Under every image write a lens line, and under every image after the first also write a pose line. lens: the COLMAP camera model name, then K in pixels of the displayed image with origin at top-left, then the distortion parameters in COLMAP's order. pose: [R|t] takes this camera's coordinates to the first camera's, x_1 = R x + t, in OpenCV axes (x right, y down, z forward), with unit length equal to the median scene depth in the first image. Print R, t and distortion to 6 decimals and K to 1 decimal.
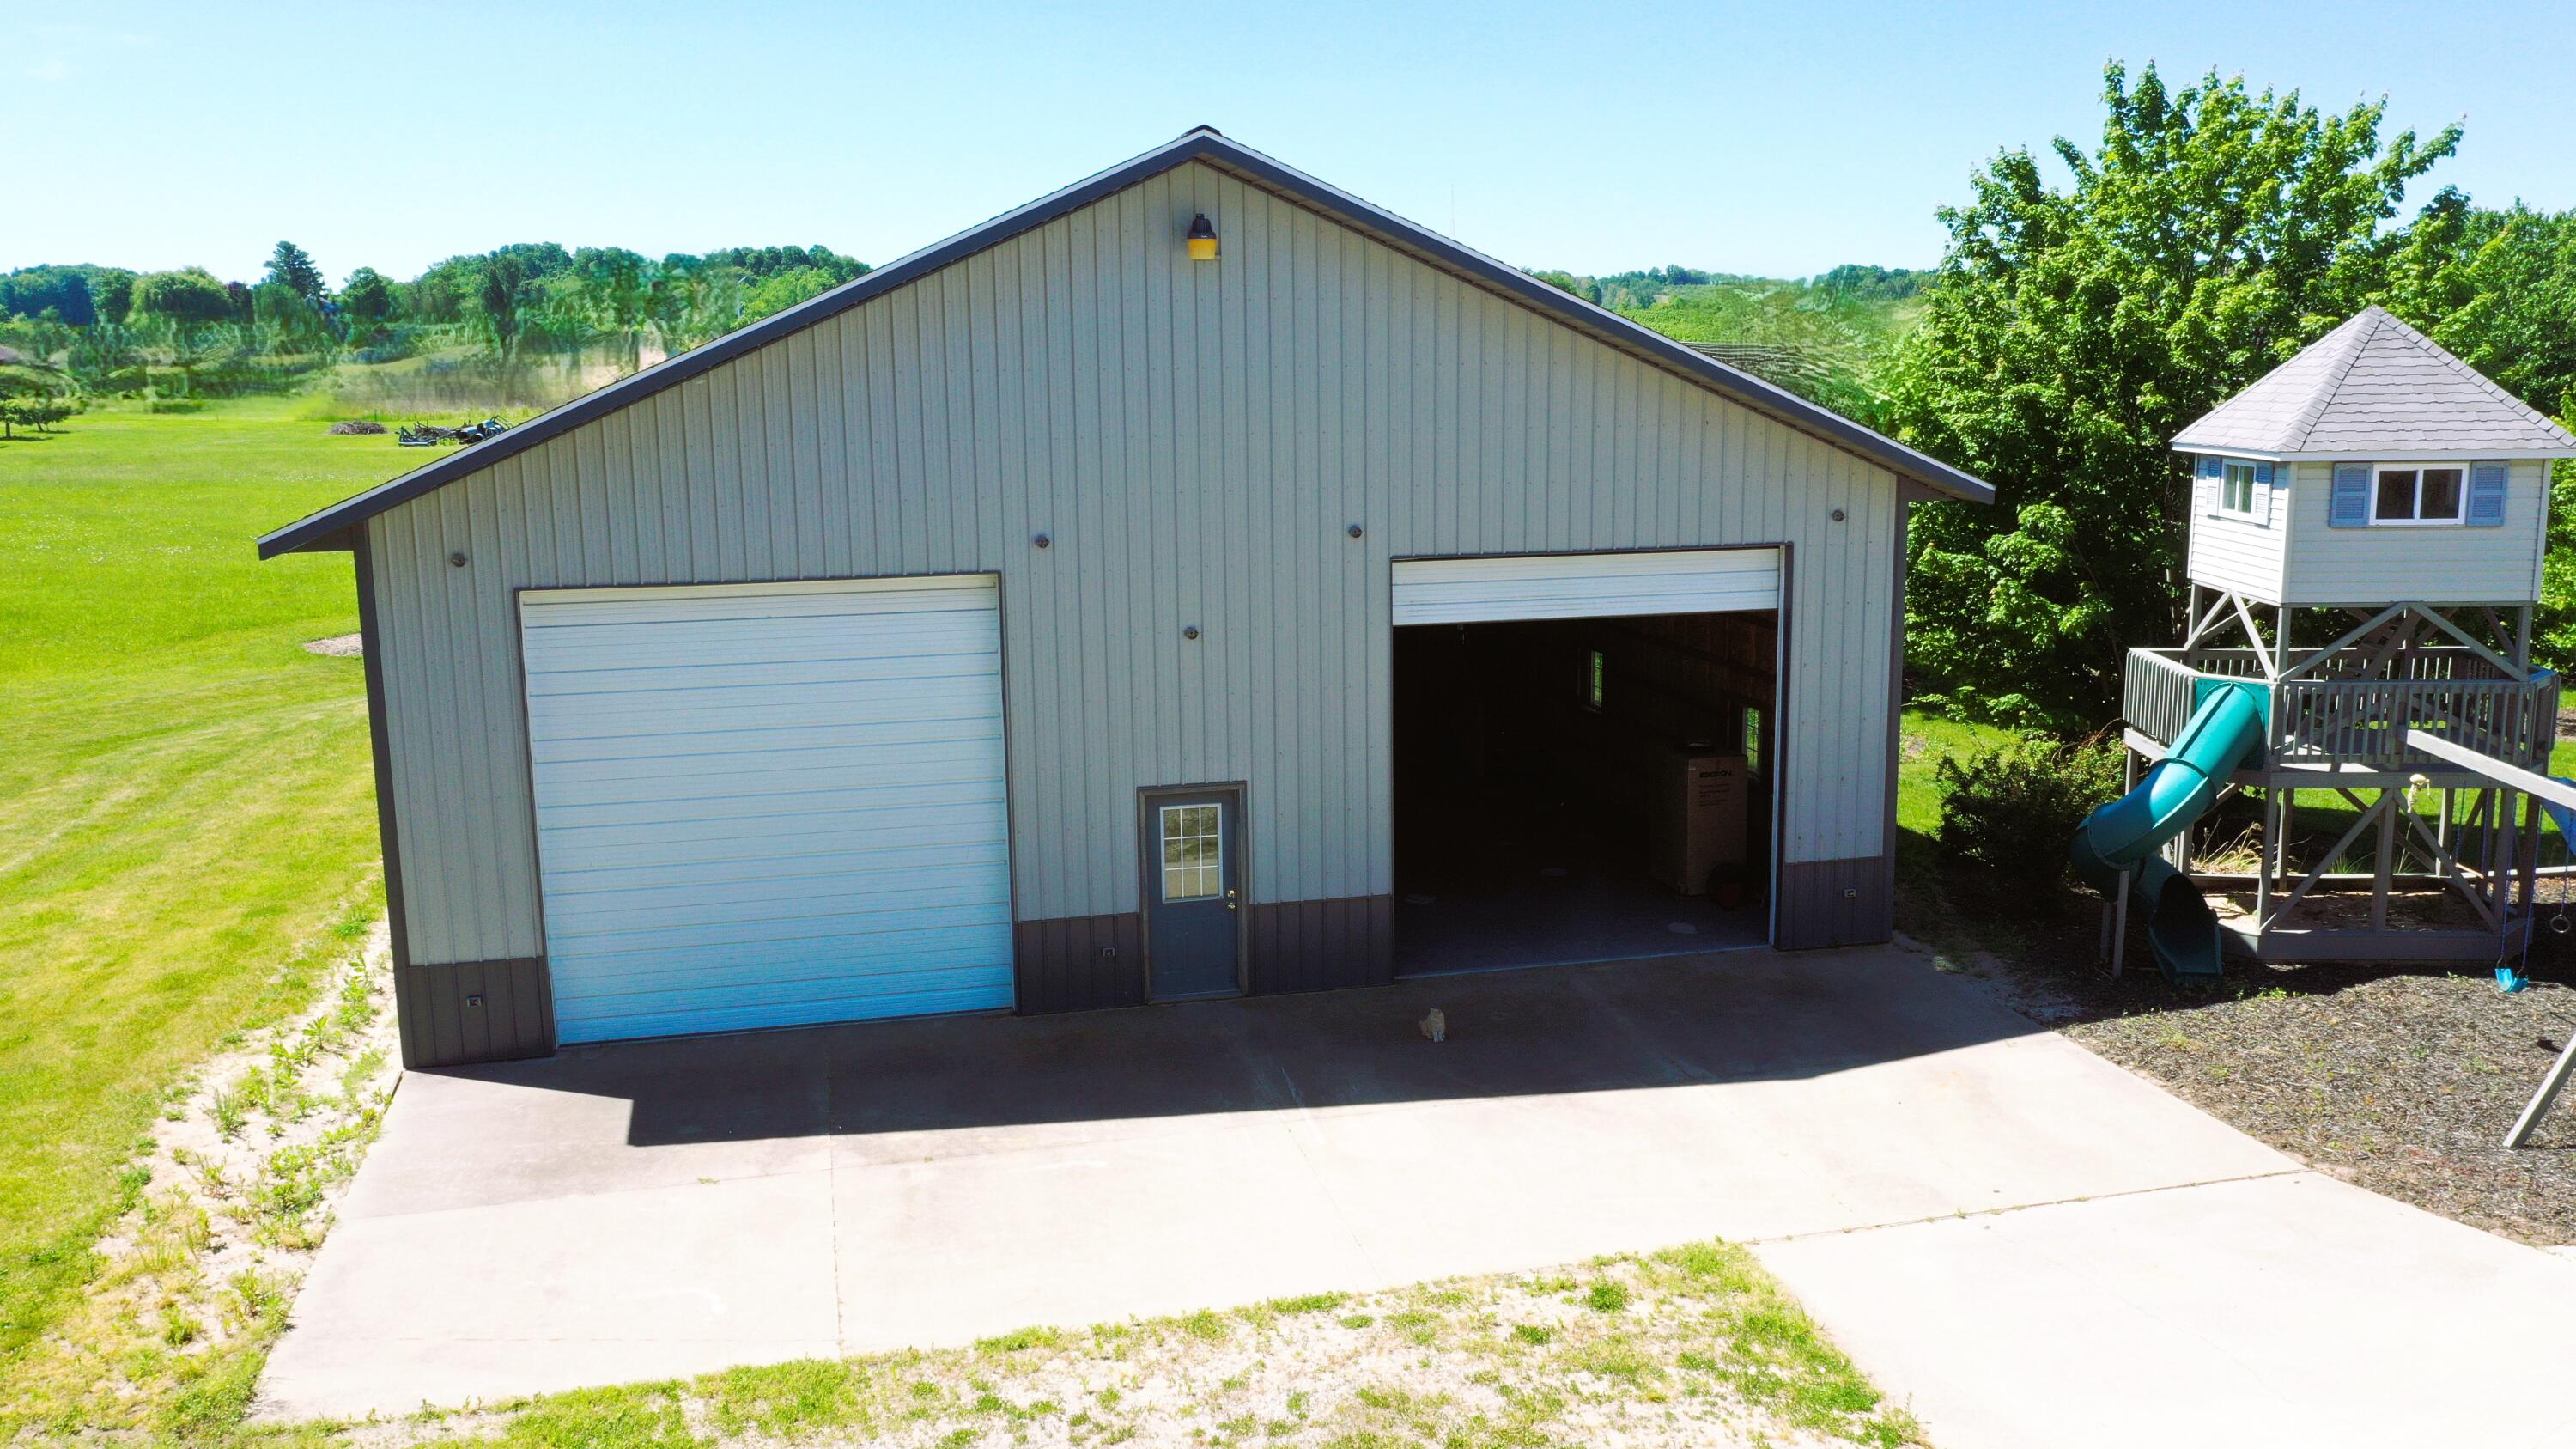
lens RADIAL K [[2019.6, 0, 1288.0], [0, 2019.6, 724.5], [0, 0, 1]] dist [-0.005141, 0.001339]
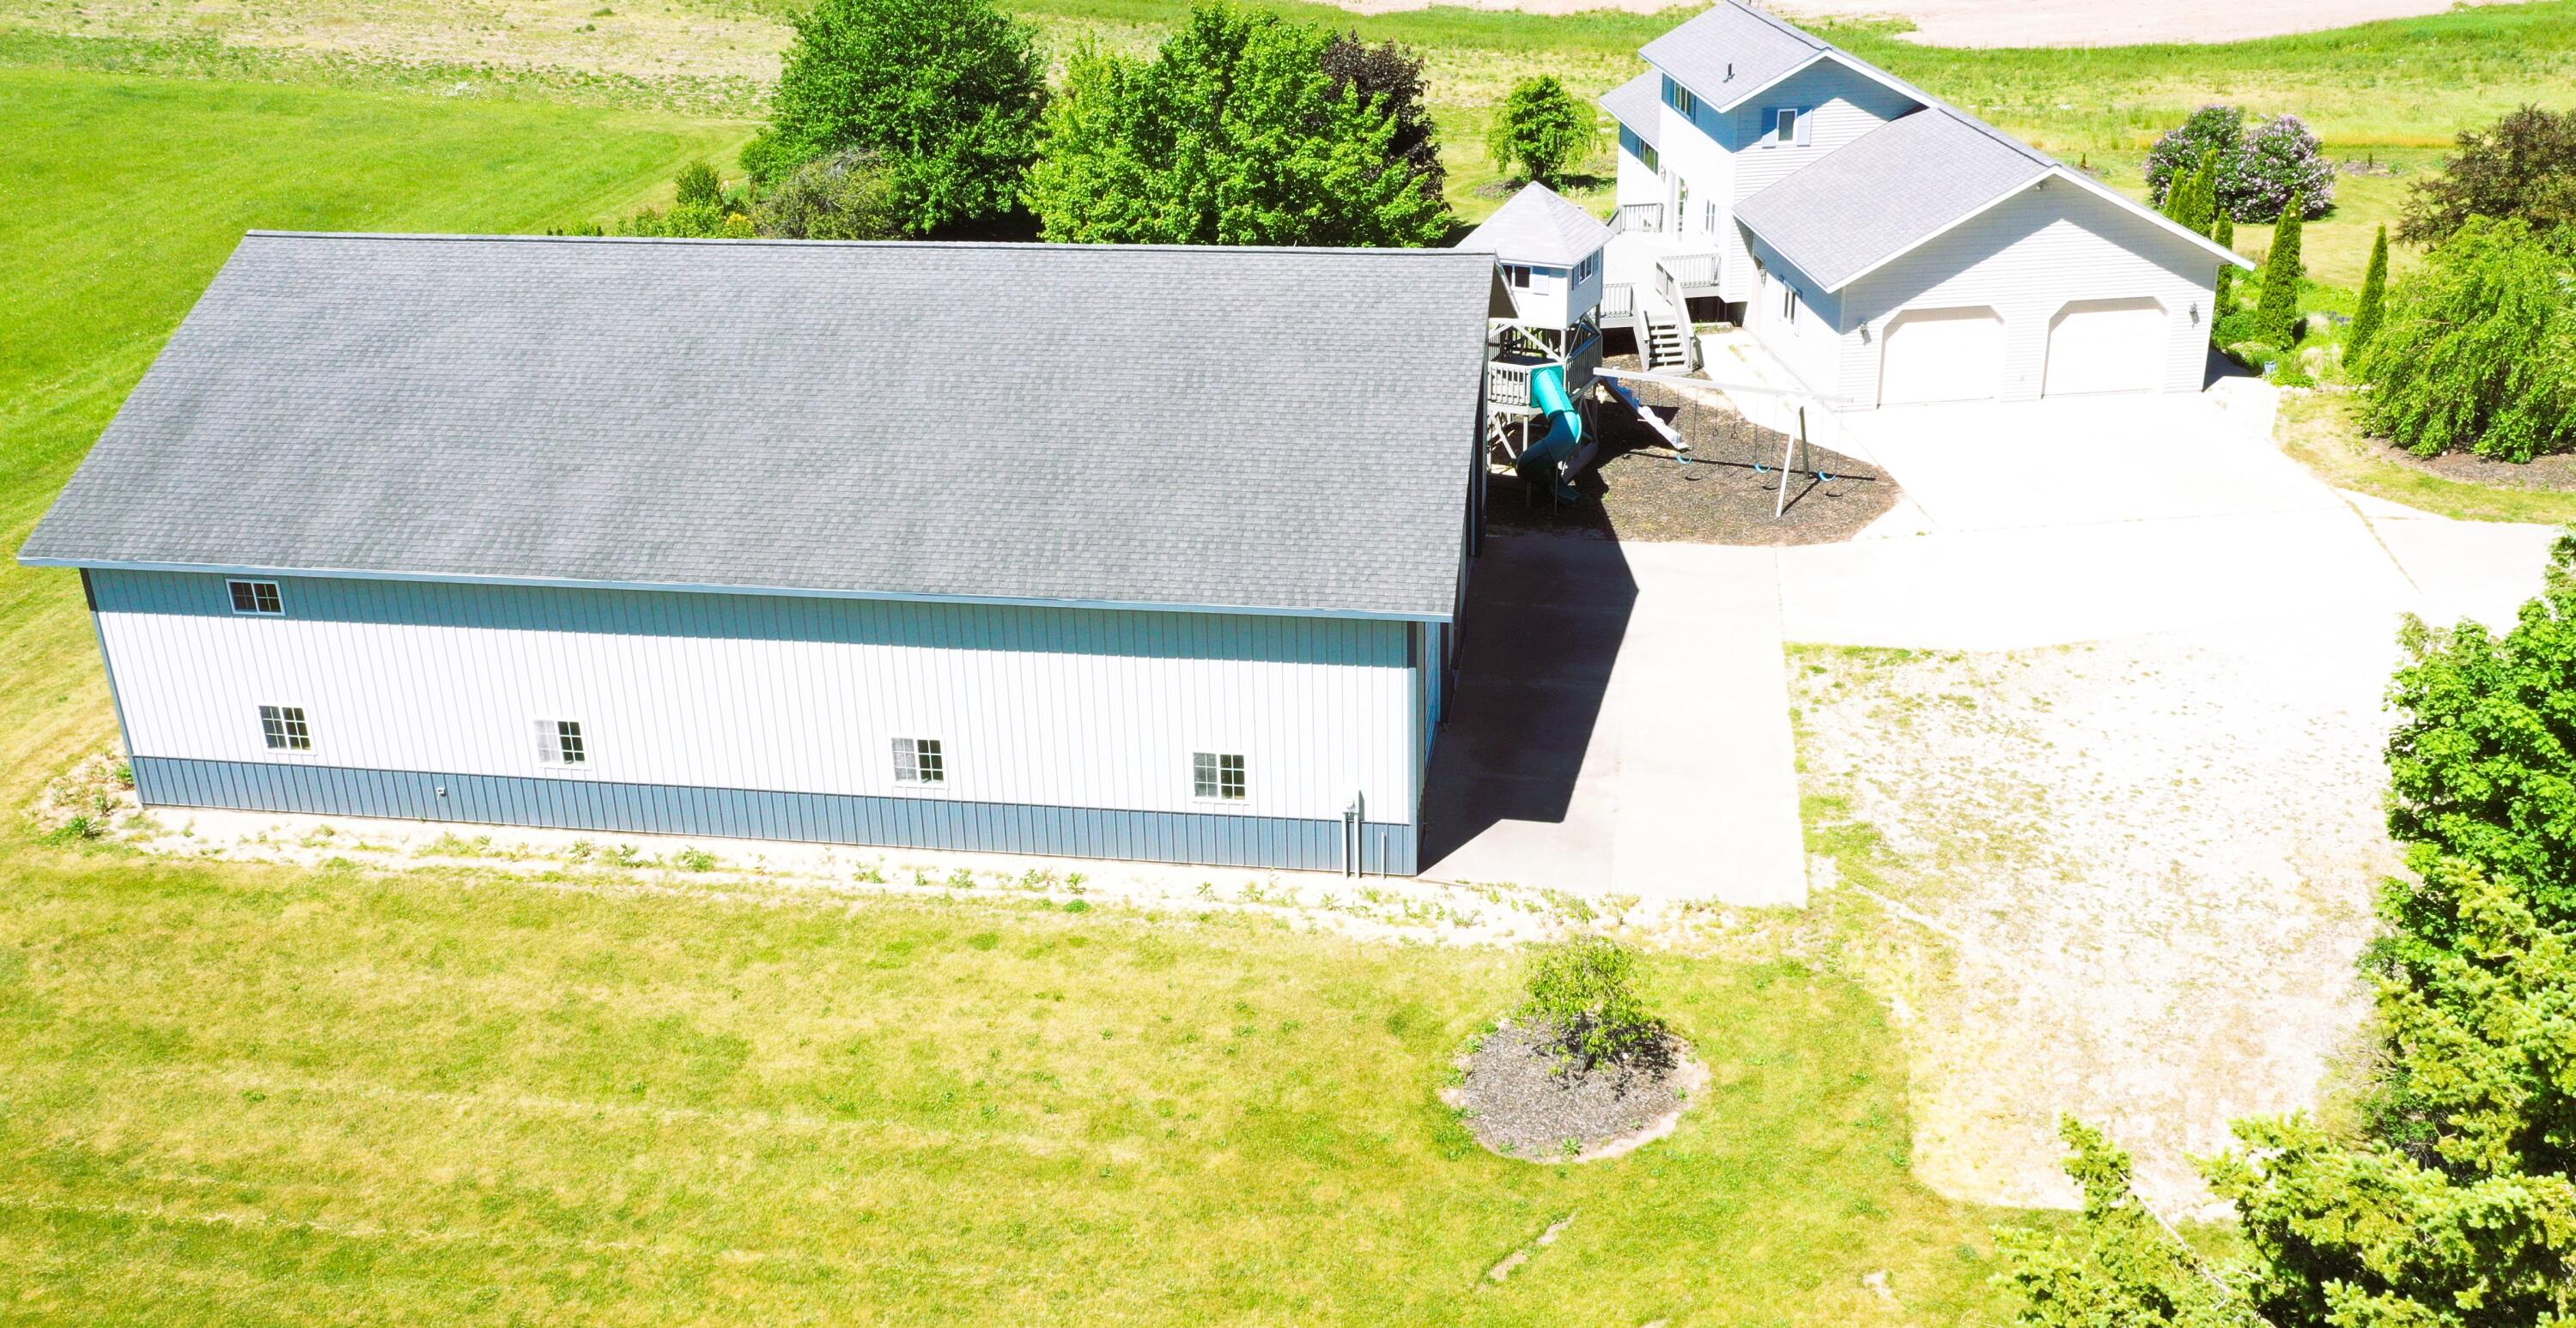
lens RADIAL K [[2306.2, 0, 1288.0], [0, 2306.2, 664.0], [0, 0, 1]] dist [0.003041, 0.001146]
pose [[0.369925, -0.384395, 0.845811, -1.987724], [0.175904, 0.922904, 0.342499, -0.668320], [-0.912257, 0.022082, 0.409022, 0.256292]]
